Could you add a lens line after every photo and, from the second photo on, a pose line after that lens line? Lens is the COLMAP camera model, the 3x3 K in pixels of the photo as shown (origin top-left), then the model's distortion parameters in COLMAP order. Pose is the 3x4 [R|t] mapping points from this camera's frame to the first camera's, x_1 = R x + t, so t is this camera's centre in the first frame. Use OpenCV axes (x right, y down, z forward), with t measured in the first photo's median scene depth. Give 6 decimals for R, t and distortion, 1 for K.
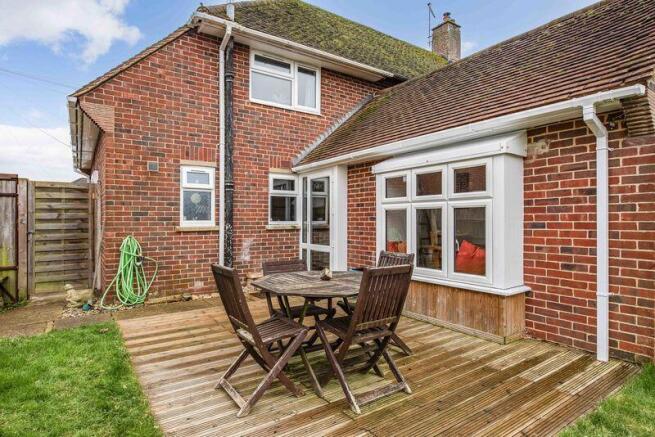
lens RADIAL K [[363.9, 0, 327.4], [0, 363.9, 218.6], [0, 0, 1]] dist [0.006119, 0.000691]
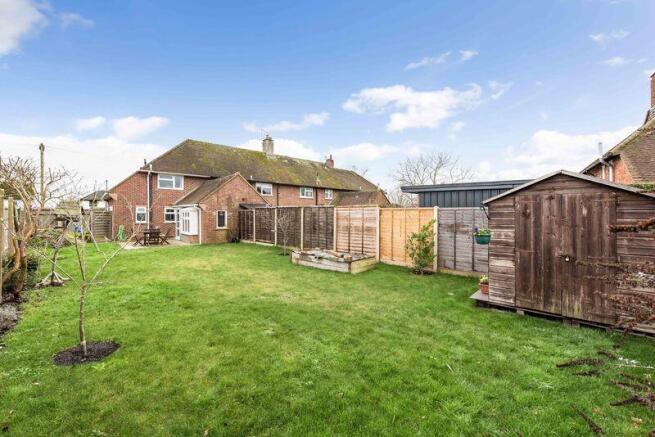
lens RADIAL K [[260.1, 0, 328.5], [0, 260.1, 219.4], [0, 0, 1]] dist [-0.001708, -0.000140]
pose [[0.986116, 0.005678, 0.165960, 1.093785], [-0.008054, 0.999874, 0.013647, -0.061779], [-0.165862, -0.014795, 0.986038, -1.950647]]
